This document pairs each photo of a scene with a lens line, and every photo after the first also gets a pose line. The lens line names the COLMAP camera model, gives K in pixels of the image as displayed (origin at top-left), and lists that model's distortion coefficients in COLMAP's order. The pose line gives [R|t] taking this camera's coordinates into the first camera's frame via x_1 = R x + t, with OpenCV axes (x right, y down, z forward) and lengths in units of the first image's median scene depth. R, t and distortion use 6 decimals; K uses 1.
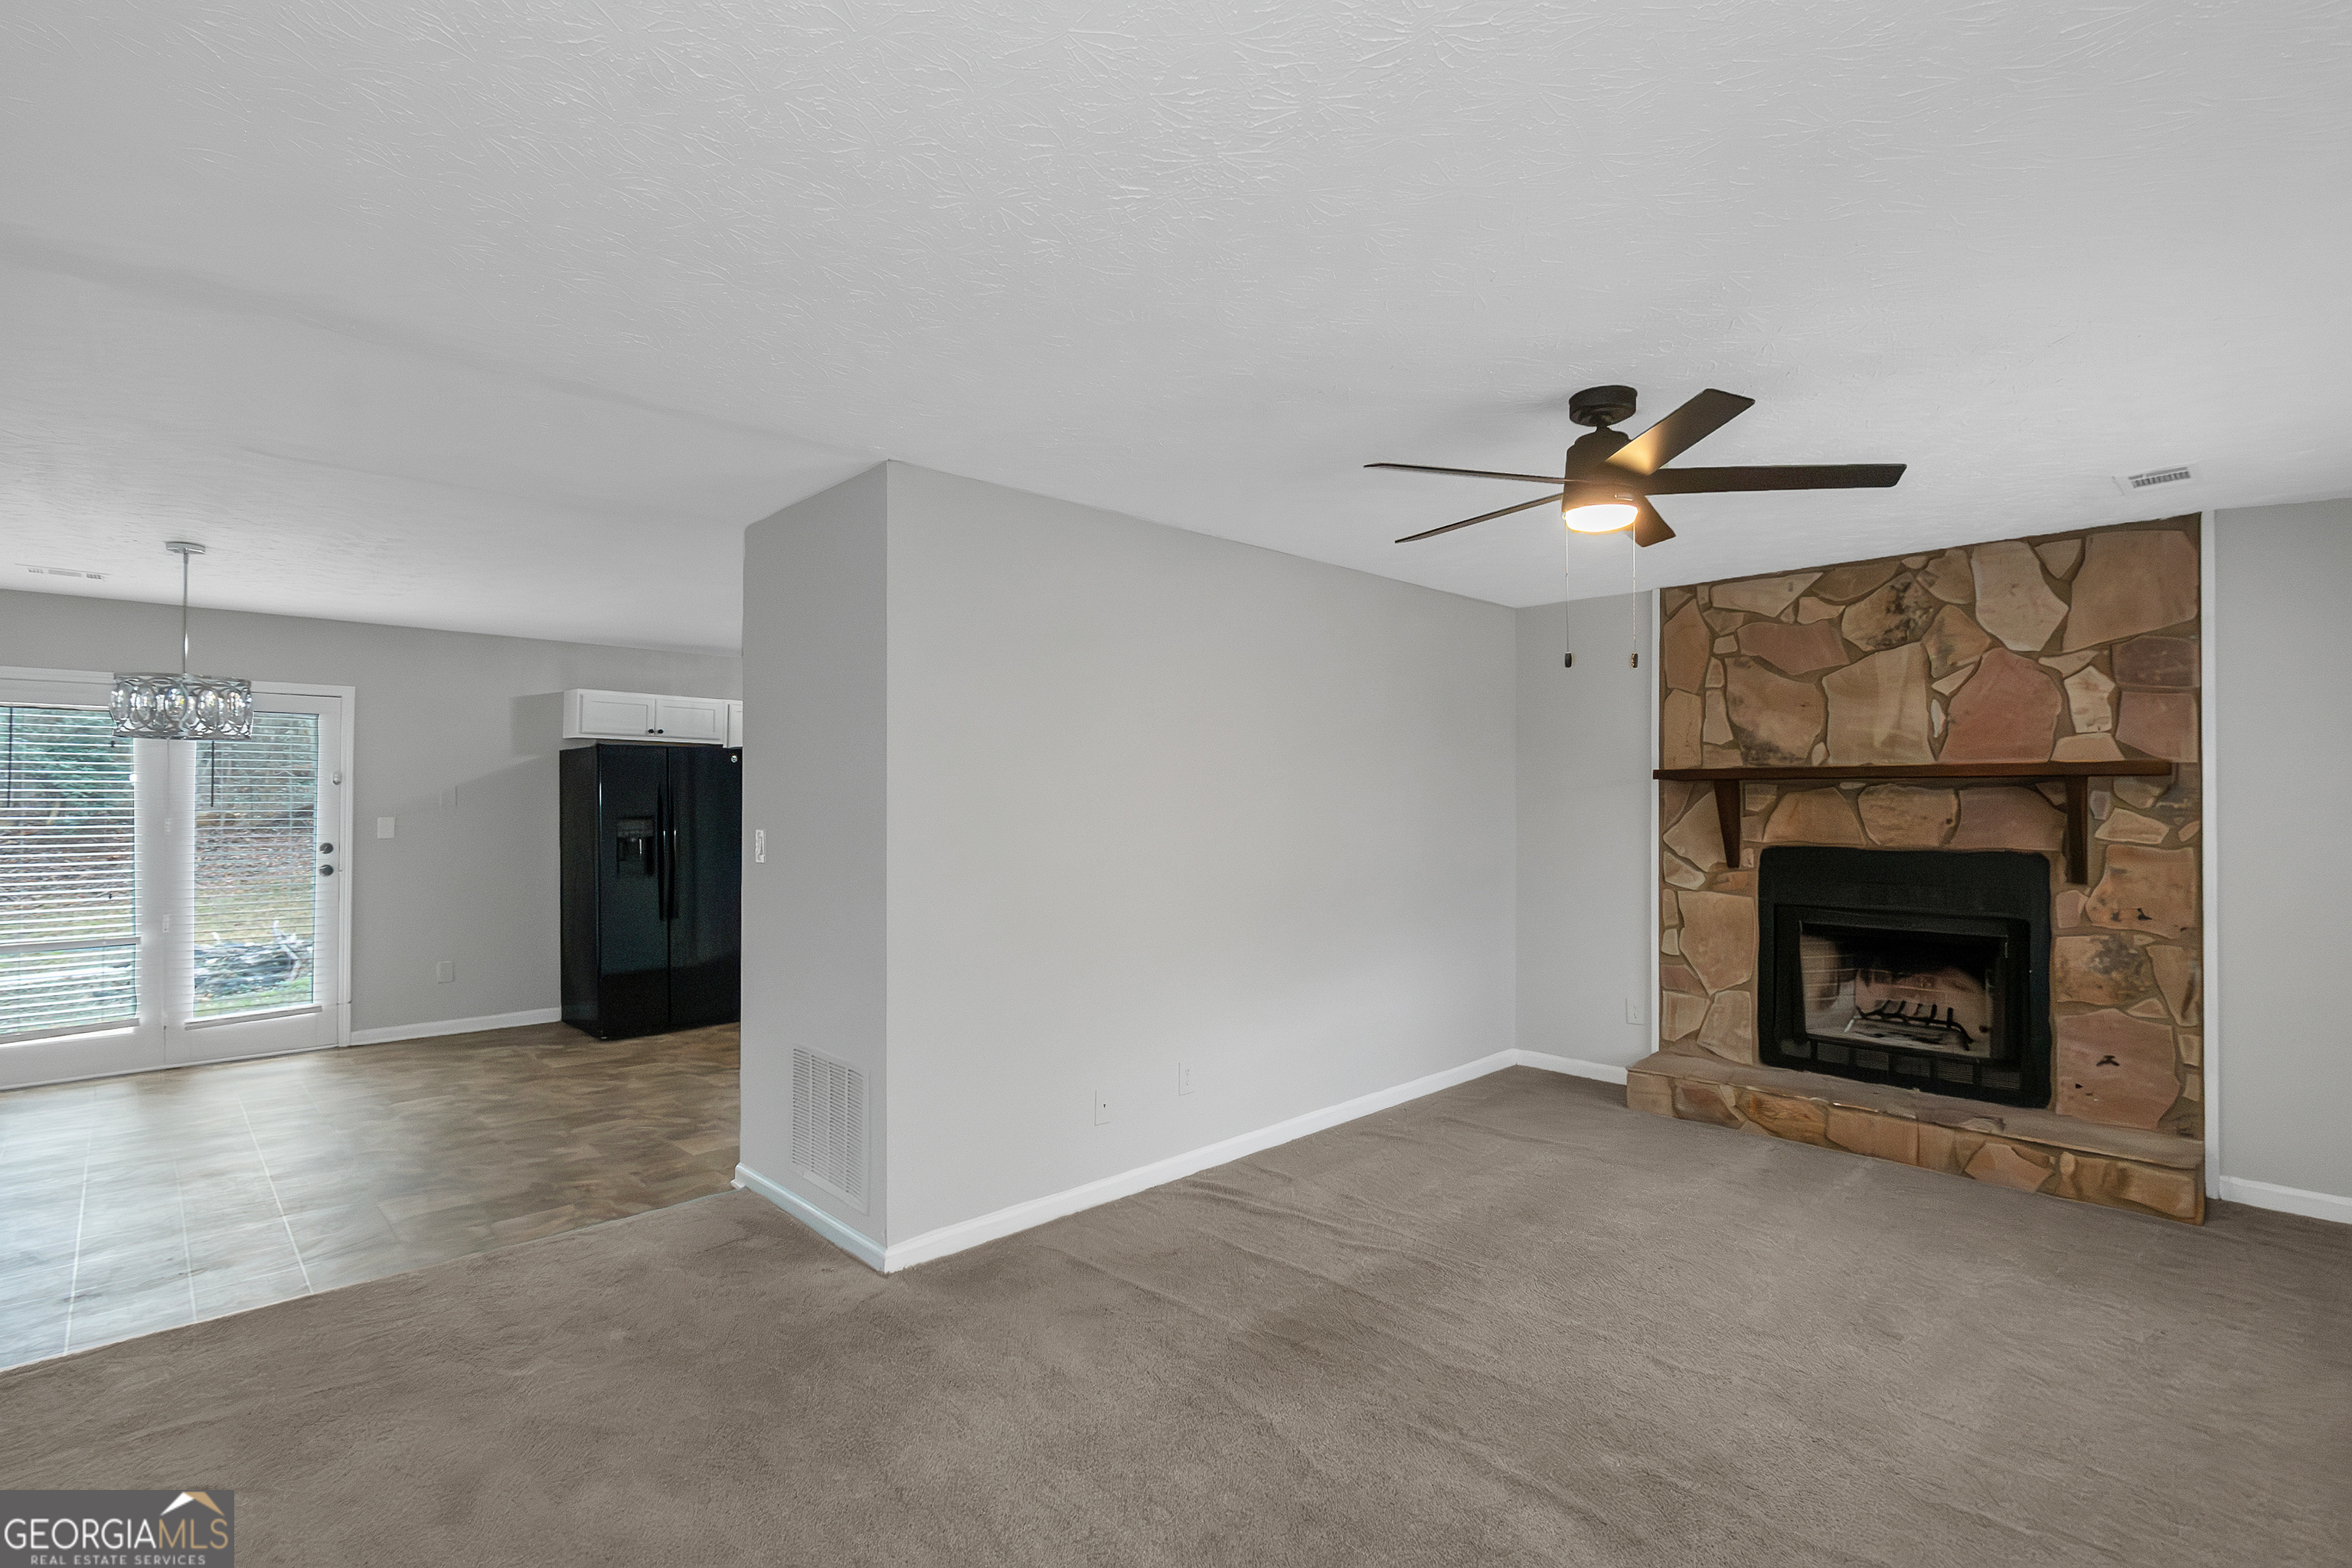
lens RADIAL K [[1107.4, 0, 1154.8], [0, 1107.4, 790.2], [0, 0, 1]] dist [0.002524, 0.000421]
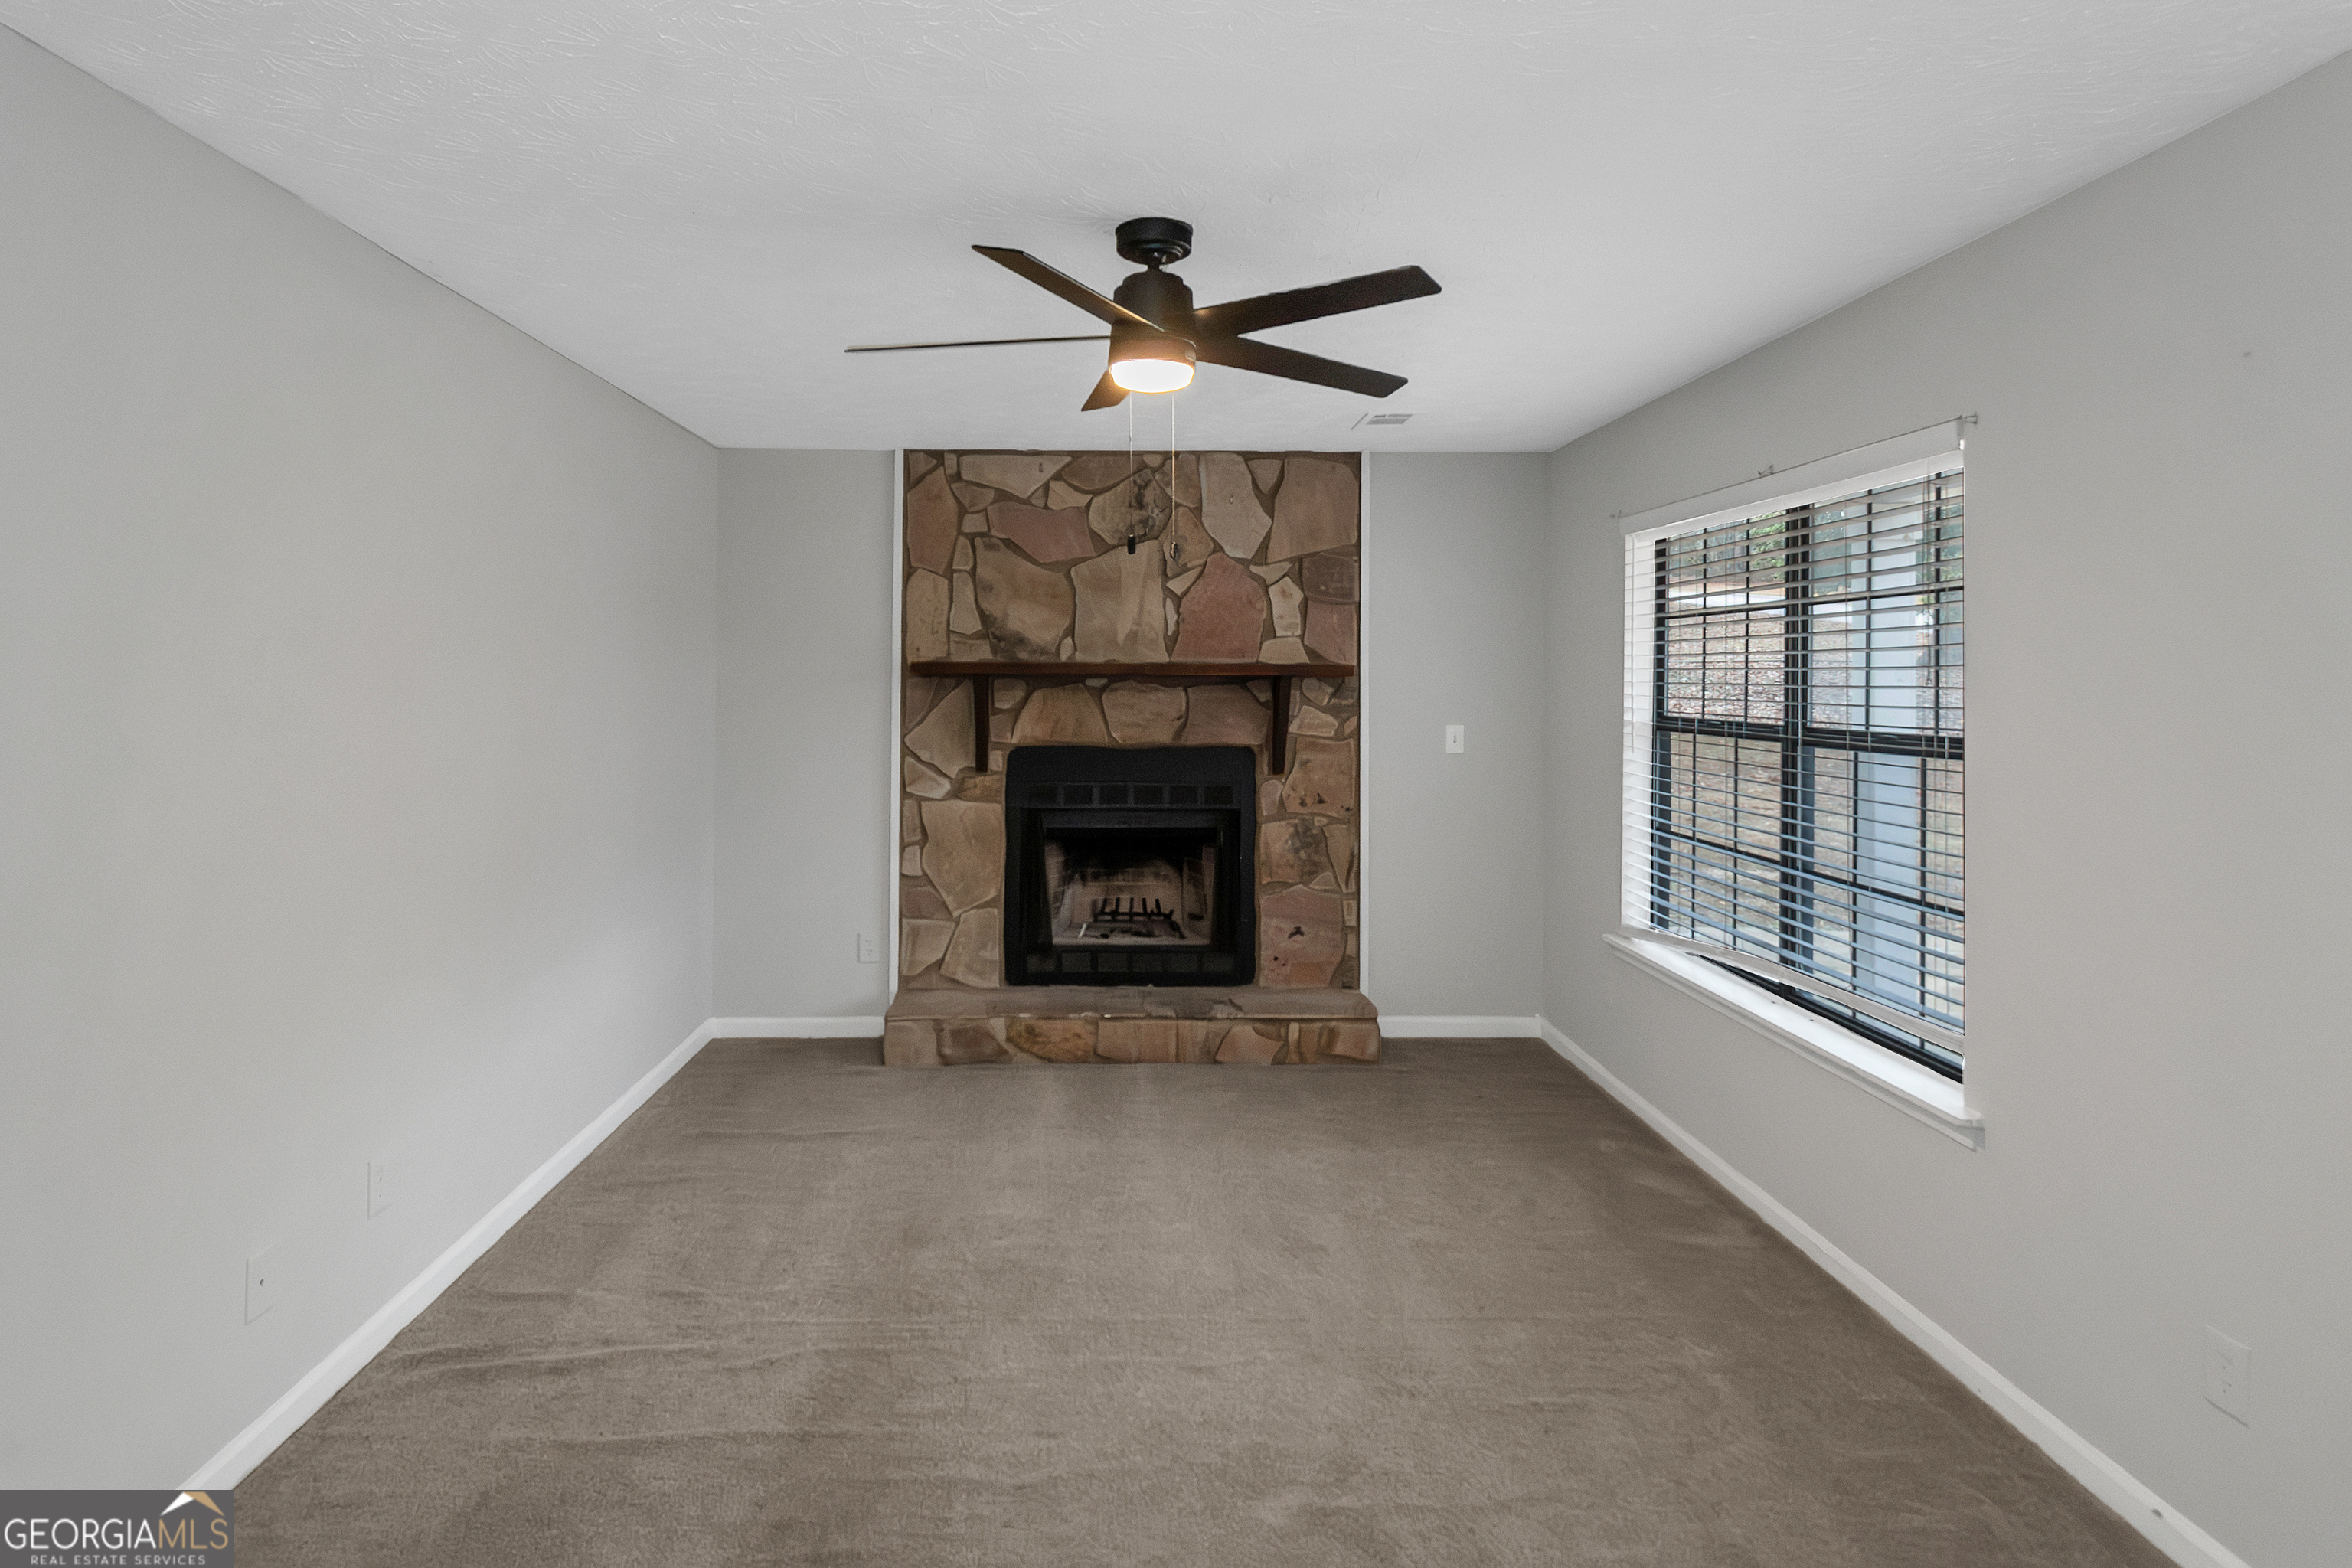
lens RADIAL K [[1307.9, 0, 1172.6], [0, 1307.9, 671.5], [0, 0, 1]] dist [0.002152, -0.000193]
pose [[0.664397, 0.007099, 0.747346, -0.193461], [-0.010554, 0.999944, -0.000116, -0.015127], [-0.747305, -0.007811, 0.664435, 0.207900]]
